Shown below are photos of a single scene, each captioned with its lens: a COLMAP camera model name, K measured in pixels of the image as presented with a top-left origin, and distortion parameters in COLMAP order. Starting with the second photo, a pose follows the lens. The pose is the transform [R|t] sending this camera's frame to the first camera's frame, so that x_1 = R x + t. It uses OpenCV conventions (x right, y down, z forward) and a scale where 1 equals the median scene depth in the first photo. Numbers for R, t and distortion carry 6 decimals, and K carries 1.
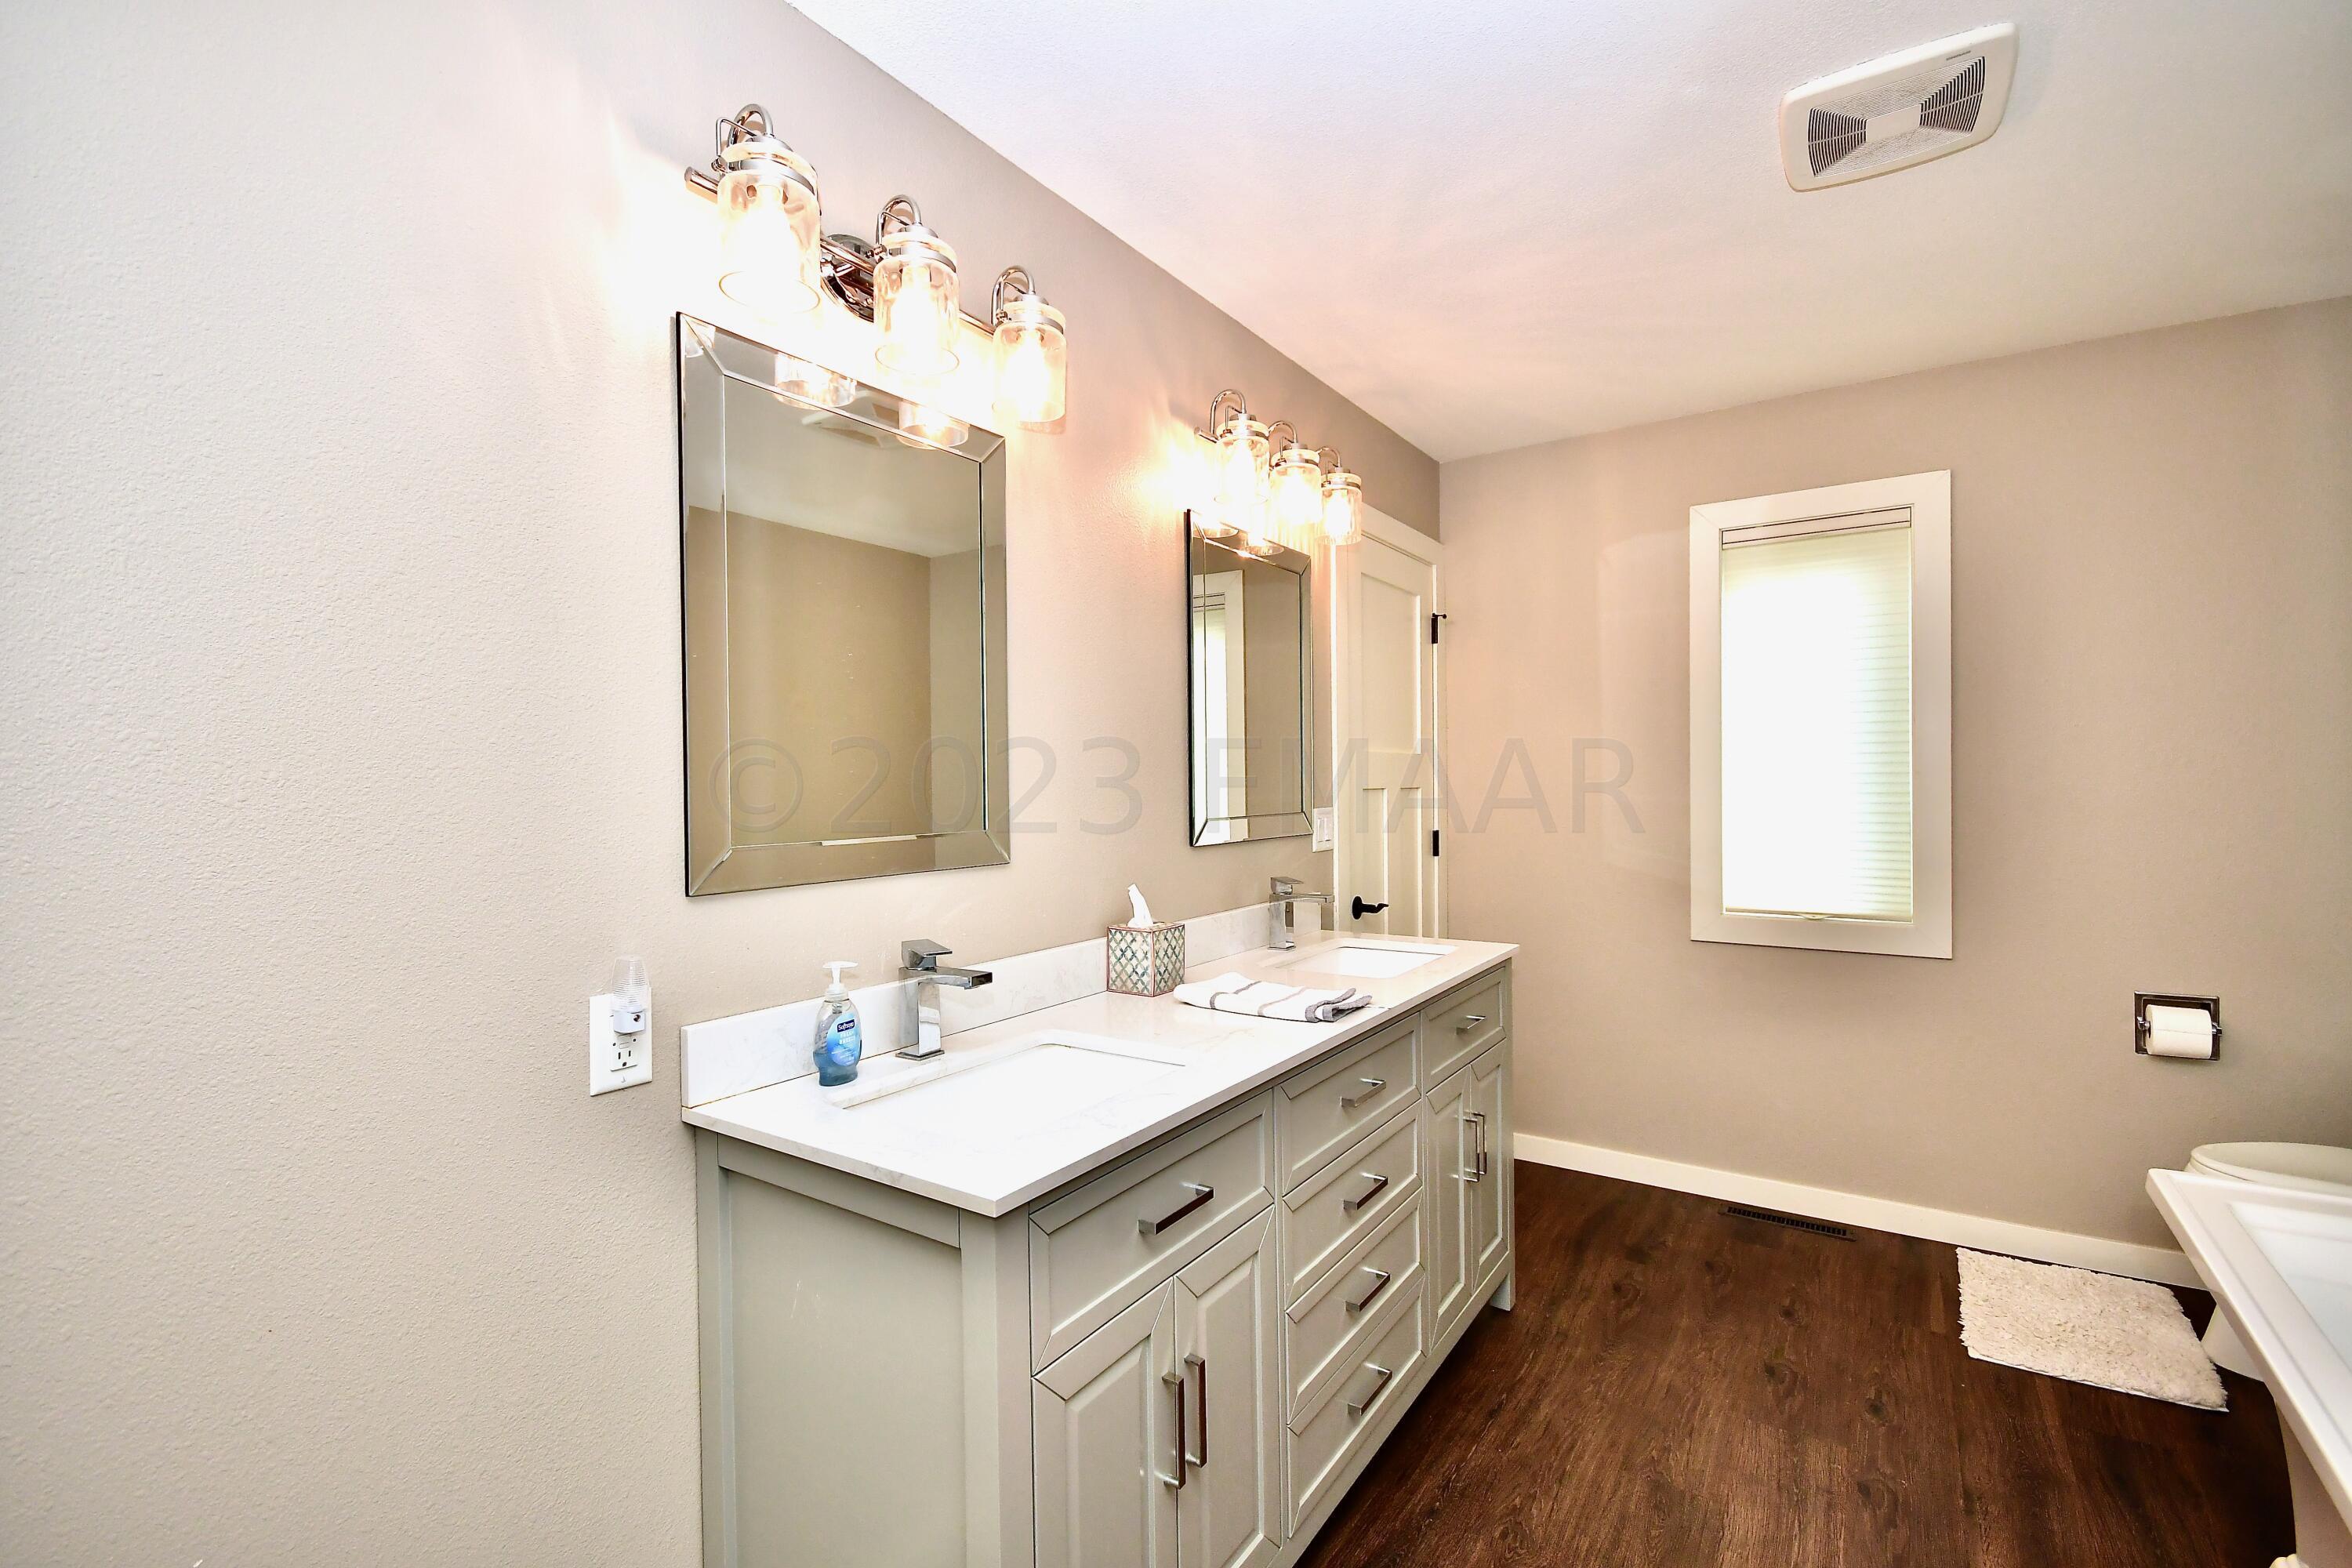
lens RADIAL K [[1035.0, 0, 1176.0], [0, 1035.0, 784.0], [0, 0, 1]] dist [-0.004956, -0.000211]
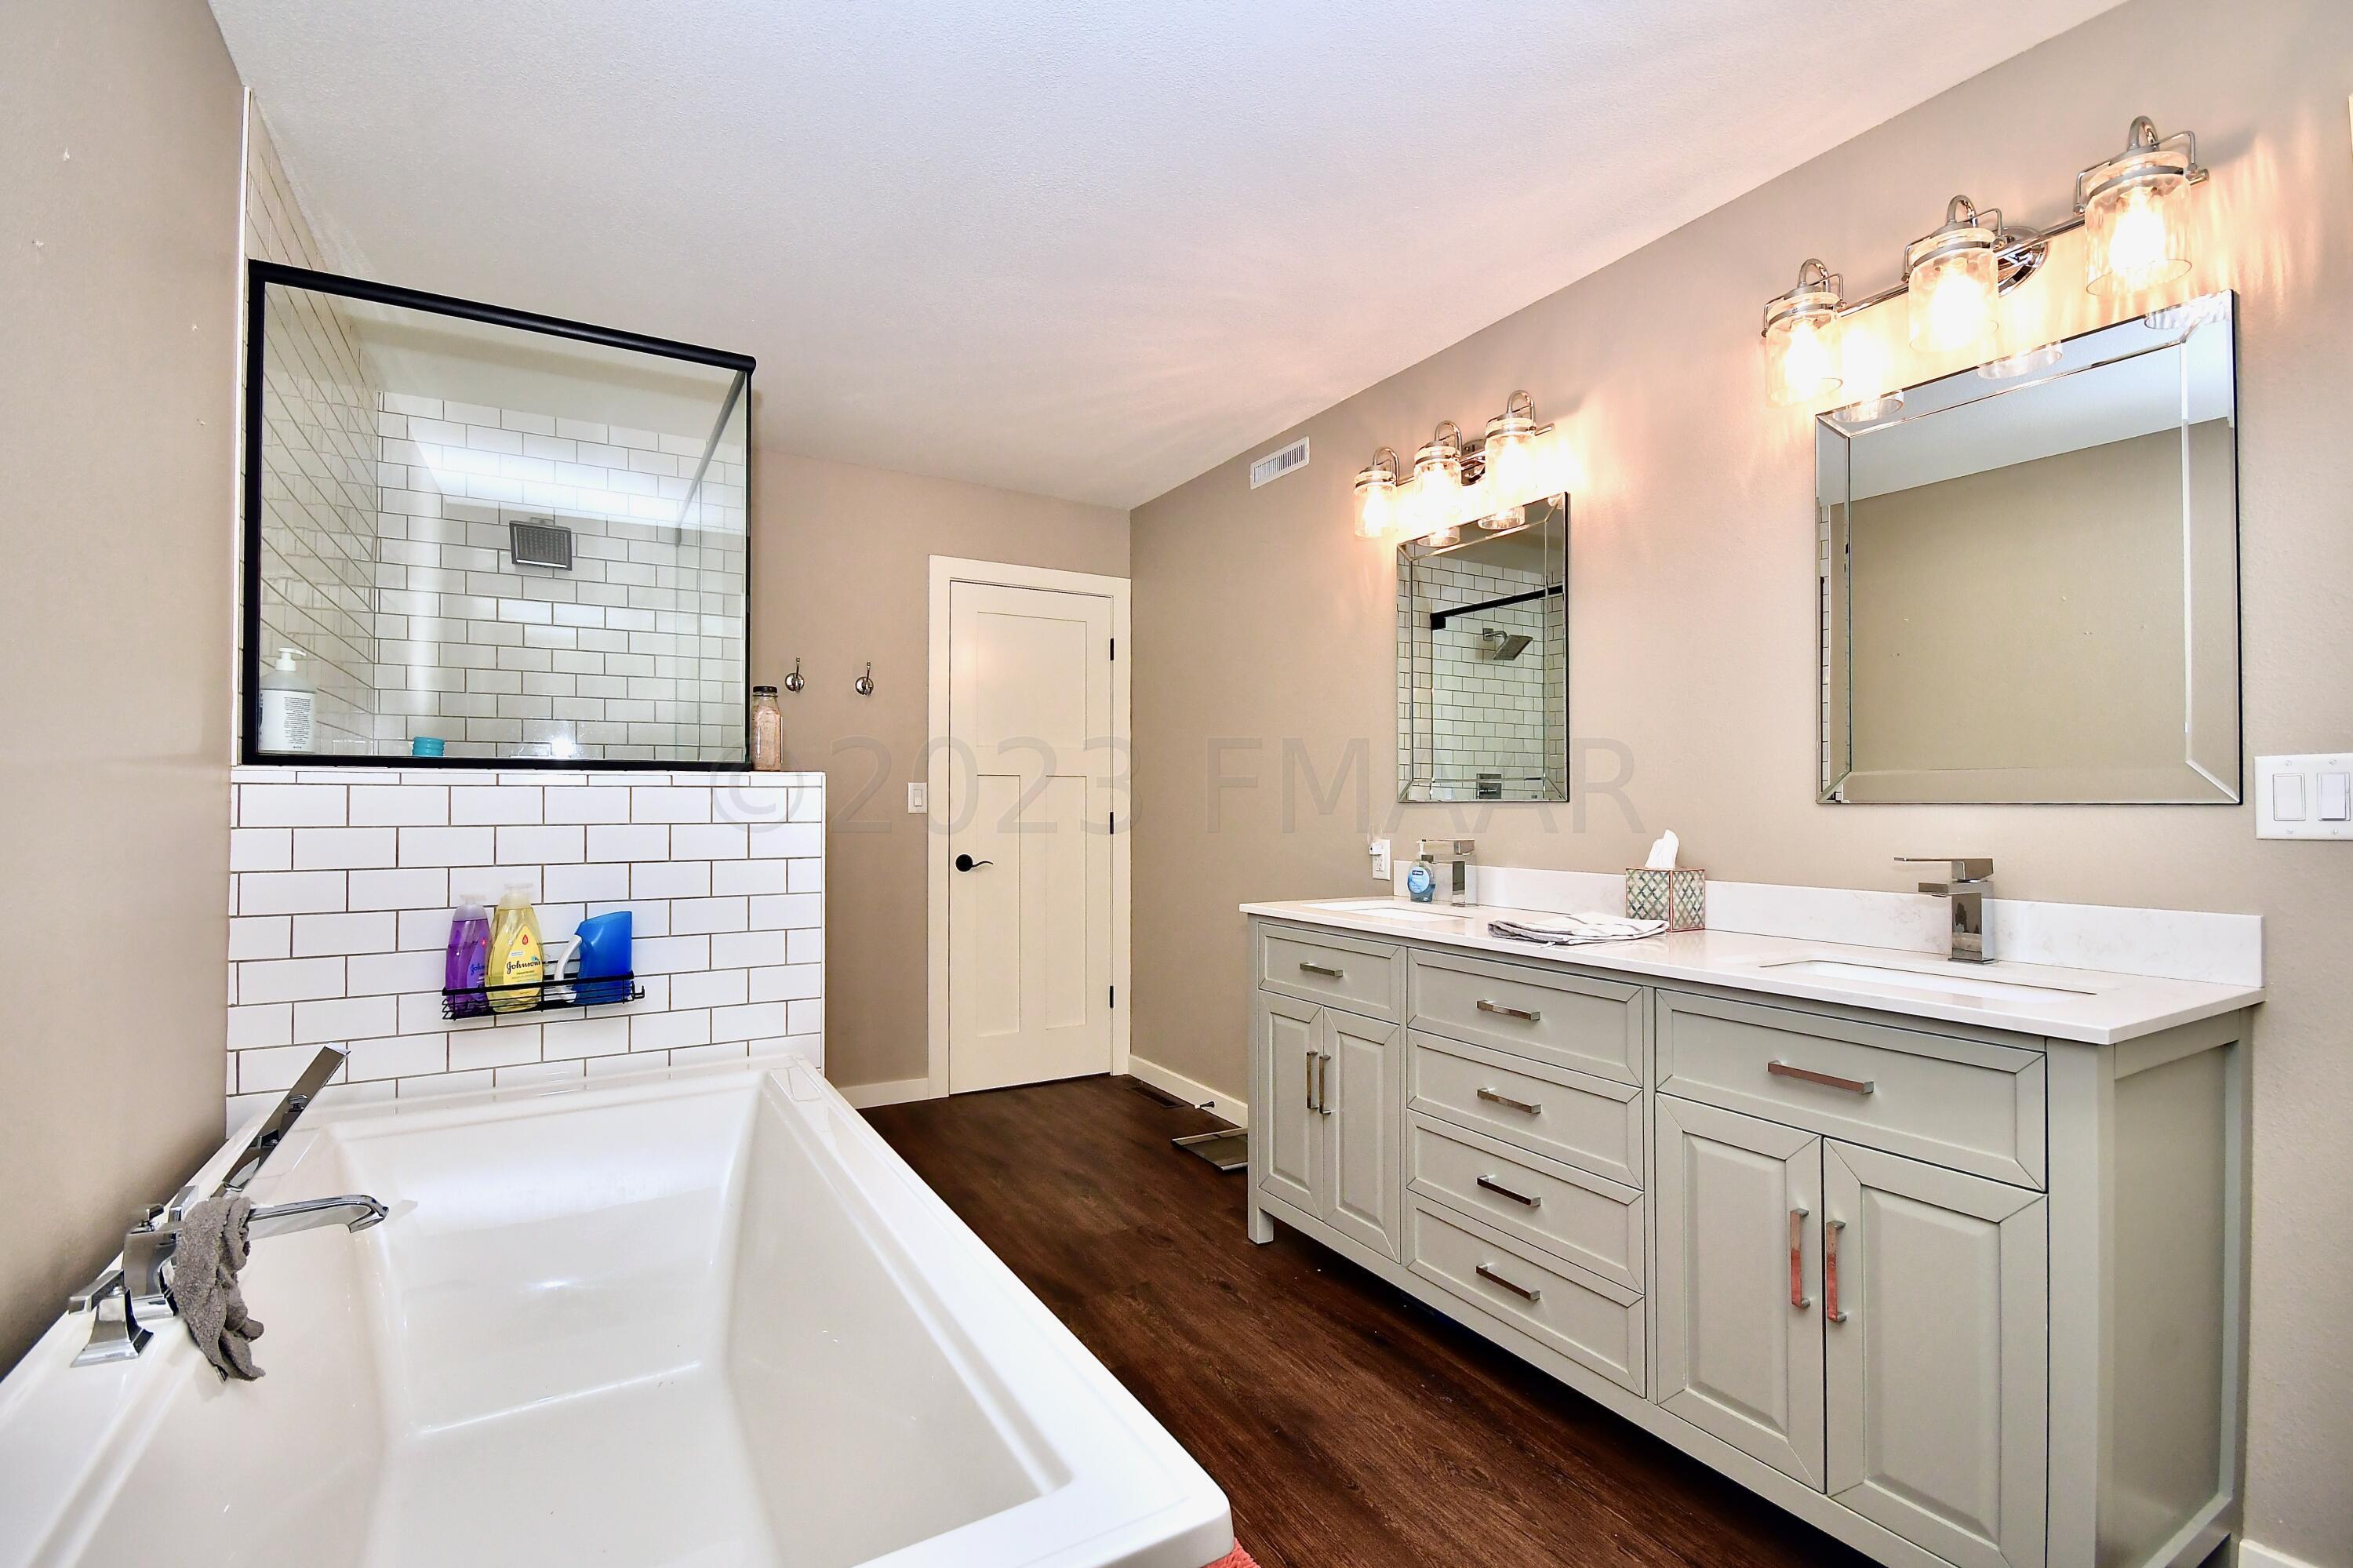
lens RADIAL K [[1035.5, 0, 1176.5], [0, 1035.5, 784.0], [0, 0, 1]] dist [-0.004956, -0.000211]
pose [[-0.418331, 0.000588, -0.908294, 1.191310], [-0.009536, 0.999942, 0.005039, 0.048663], [0.908244, 0.010769, -0.418301, 1.009988]]
